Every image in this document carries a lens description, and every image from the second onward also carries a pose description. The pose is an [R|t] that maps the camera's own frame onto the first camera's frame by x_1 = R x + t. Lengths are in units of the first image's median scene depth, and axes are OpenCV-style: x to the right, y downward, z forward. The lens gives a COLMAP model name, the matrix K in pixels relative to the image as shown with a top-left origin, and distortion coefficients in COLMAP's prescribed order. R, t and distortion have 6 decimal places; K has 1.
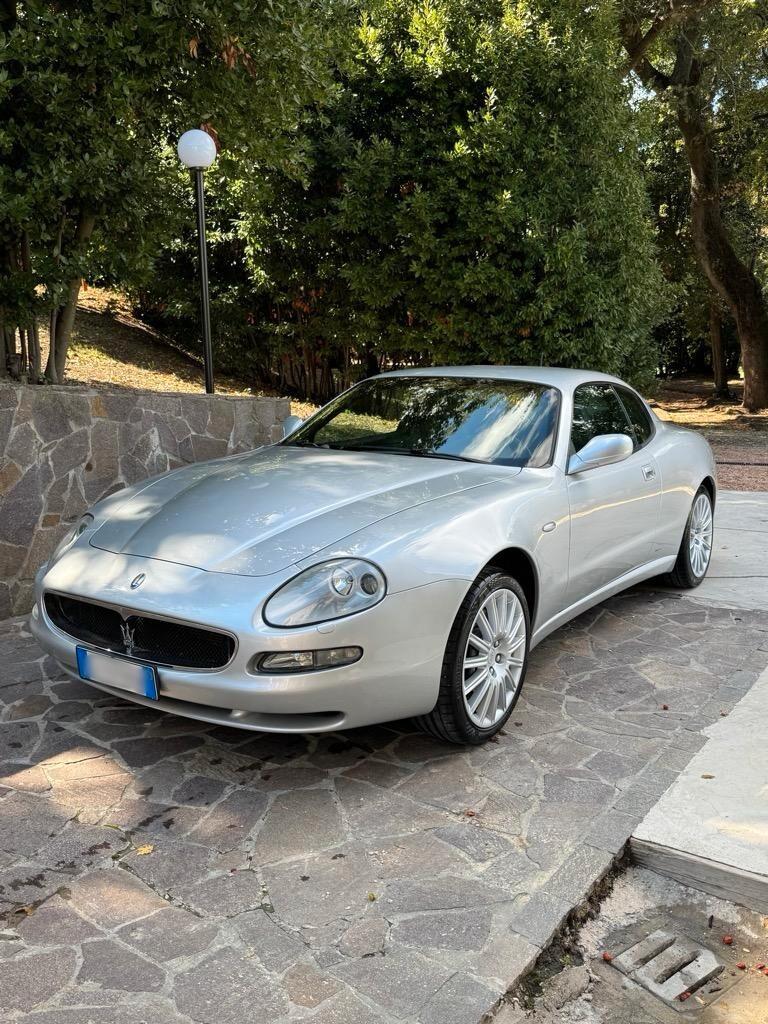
lens RADIAL K [[709.1, 0, 384.0], [0, 709.1, 512.0], [0, 0, 1]] dist [0.107984, -0.168218]
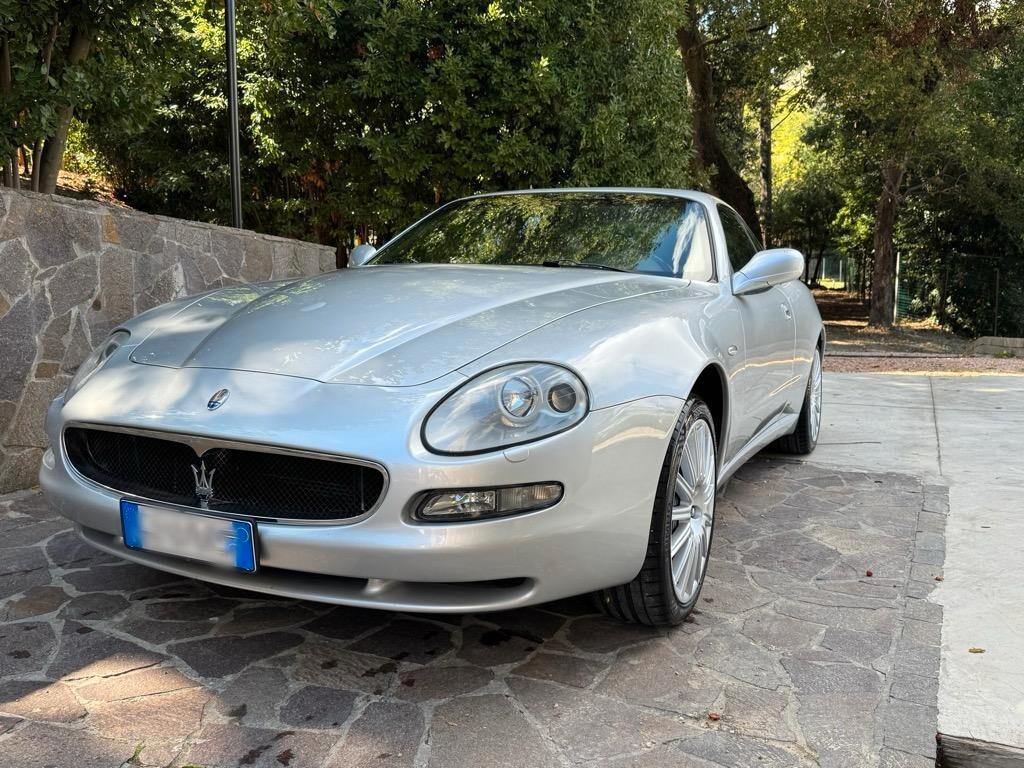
lens RADIAL K [[772.8, 0, 508.9], [0, 772.8, 377.4], [0, 0, 1]] dist [0.063665, -0.087680]
pose [[0.992211, -0.005897, 0.124430, -0.139656], [0.009763, 0.999488, -0.030482, 0.086732], [-0.124187, 0.031459, 0.991760, 0.204026]]
